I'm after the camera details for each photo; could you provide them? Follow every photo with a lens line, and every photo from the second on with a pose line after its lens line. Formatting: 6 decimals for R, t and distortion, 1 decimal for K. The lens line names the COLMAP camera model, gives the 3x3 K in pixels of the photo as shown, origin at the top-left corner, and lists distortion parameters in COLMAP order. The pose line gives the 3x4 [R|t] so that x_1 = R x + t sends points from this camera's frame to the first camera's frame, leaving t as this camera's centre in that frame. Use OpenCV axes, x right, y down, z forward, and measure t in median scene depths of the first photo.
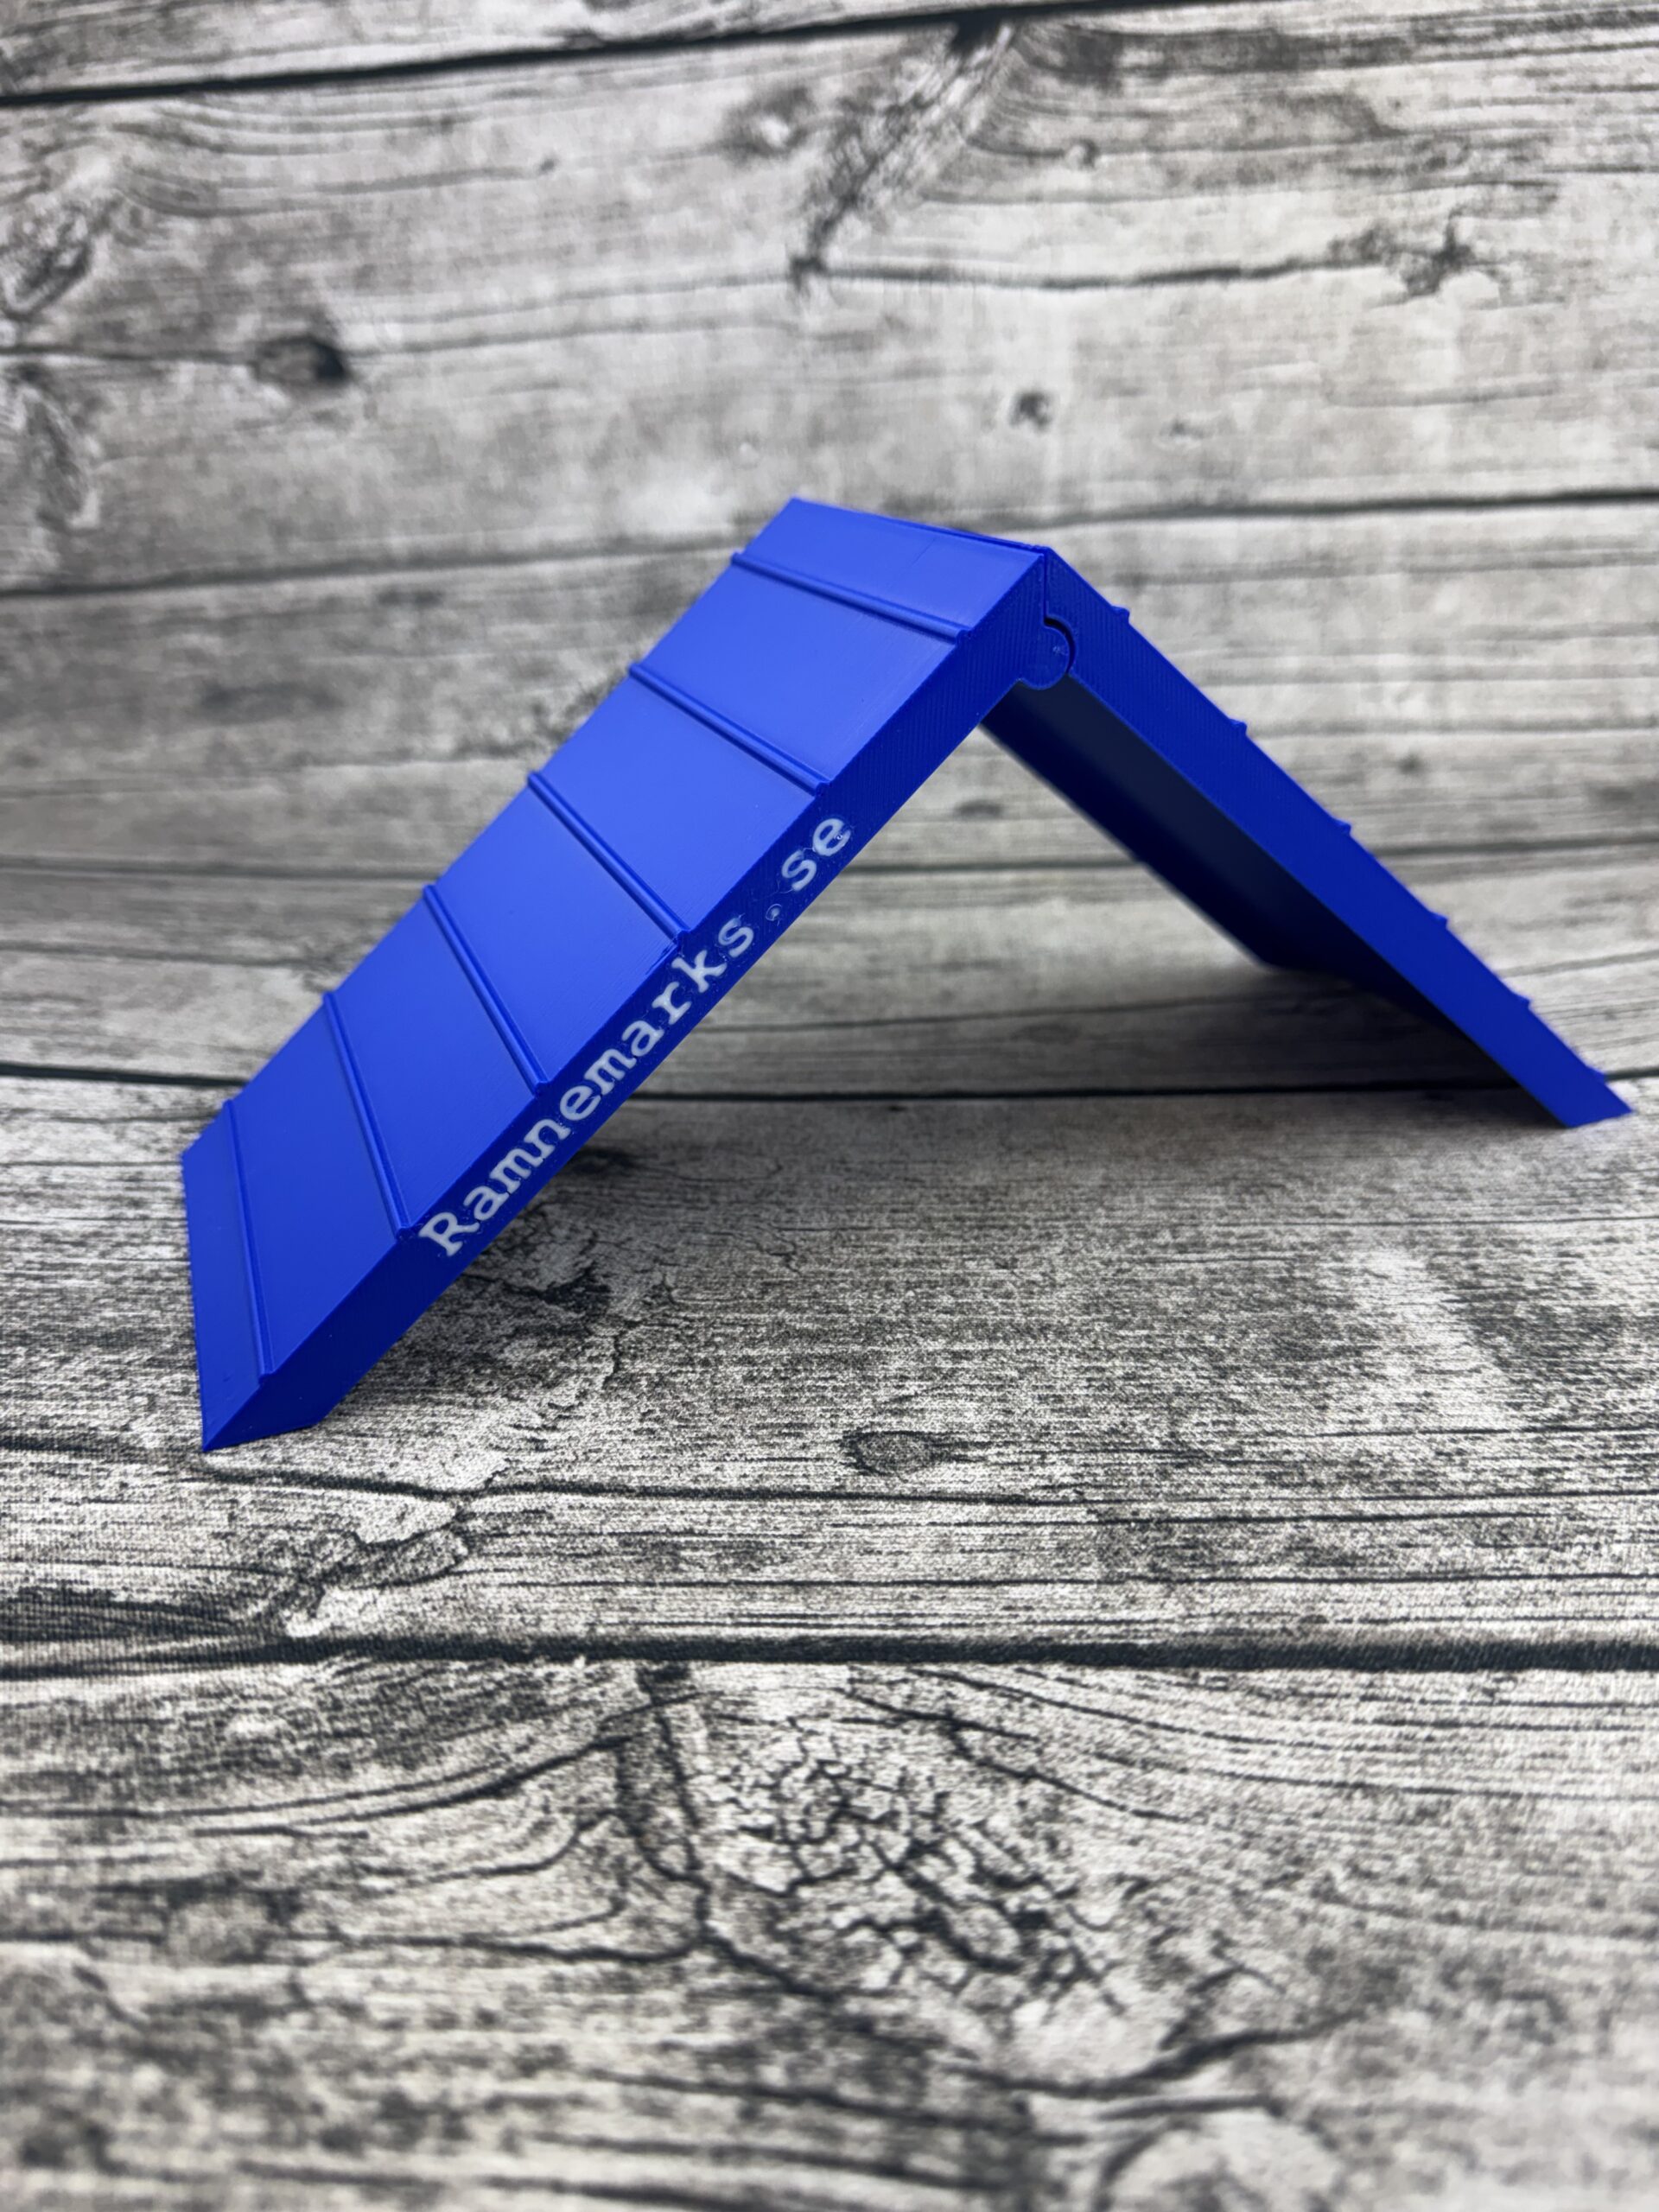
lens RADIAL K [[1652.0, 0, 829.5], [0, 1652.0, 1106.0], [0, 0, 1]] dist [-0.036960, 0.018273]
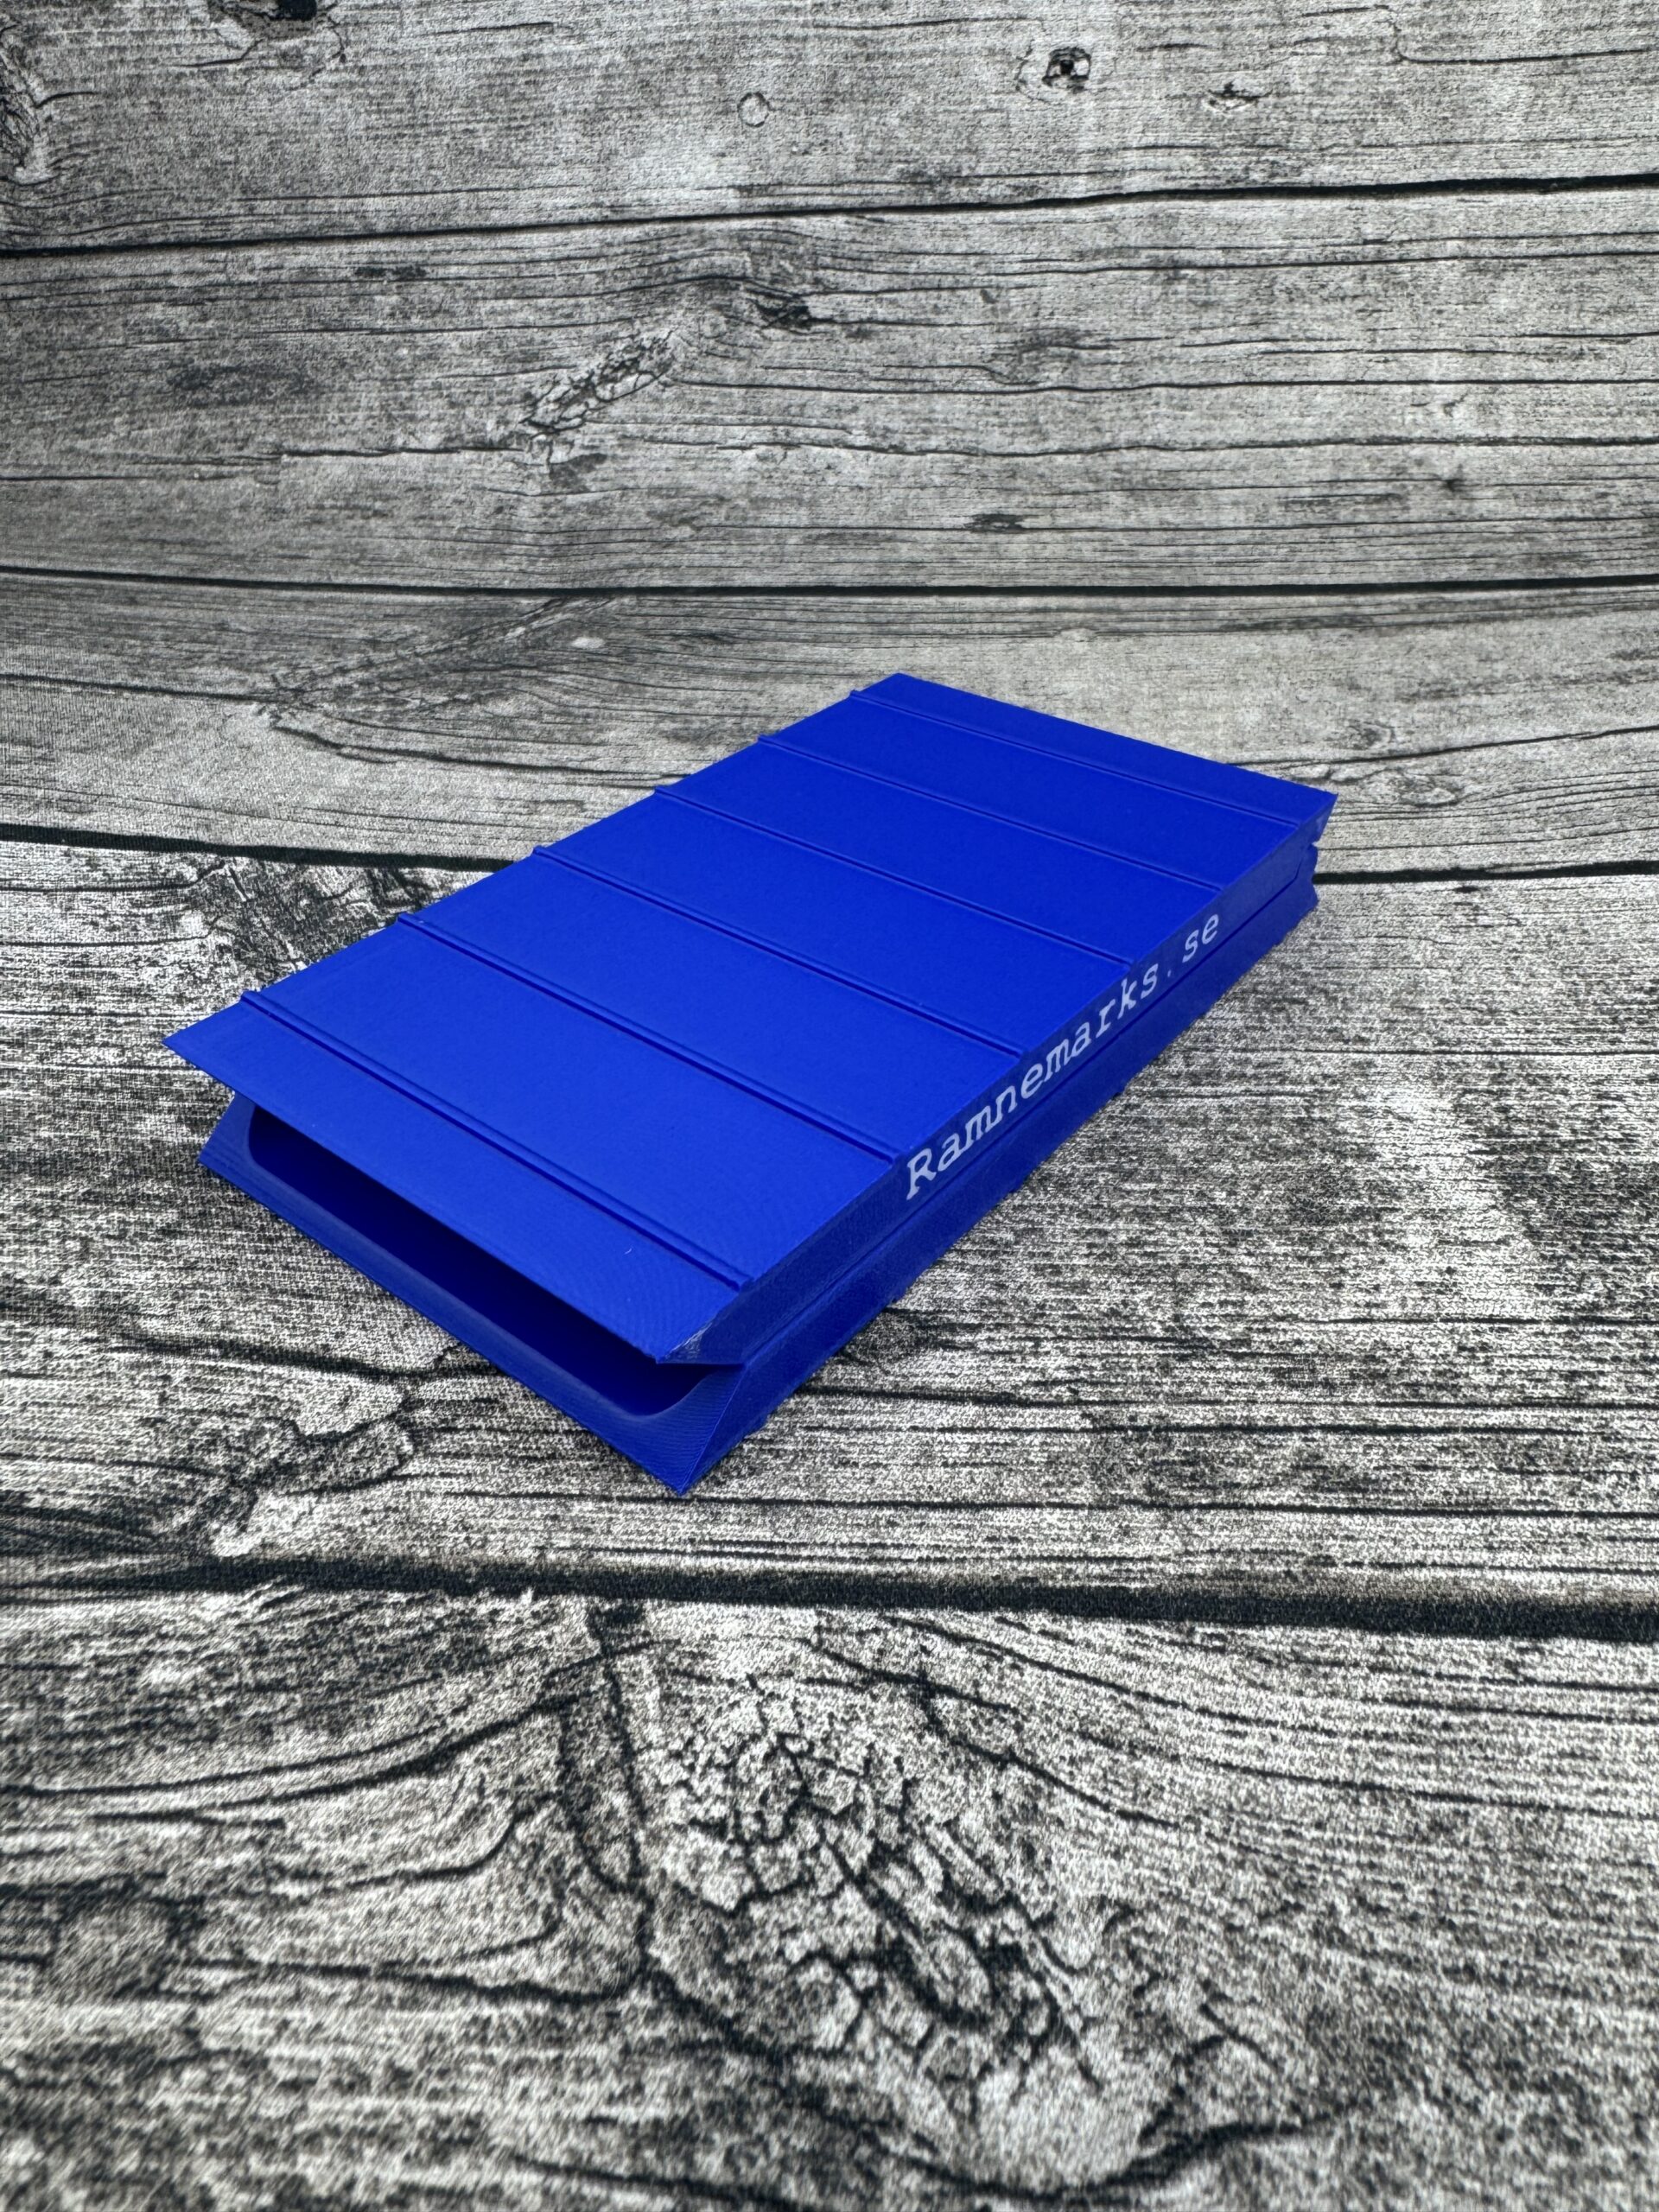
lens RADIAL K [[1570.3, 0, 840.1], [0, 1570.3, 985.6], [0, 0, 1]] dist [-0.000035, 0.007900]
pose [[0.999867, 0.016261, -0.001130, 0.020100], [-0.015913, 0.988805, 0.148362, -0.135900], [0.003529, -0.148325, 0.988932, 0.174010]]
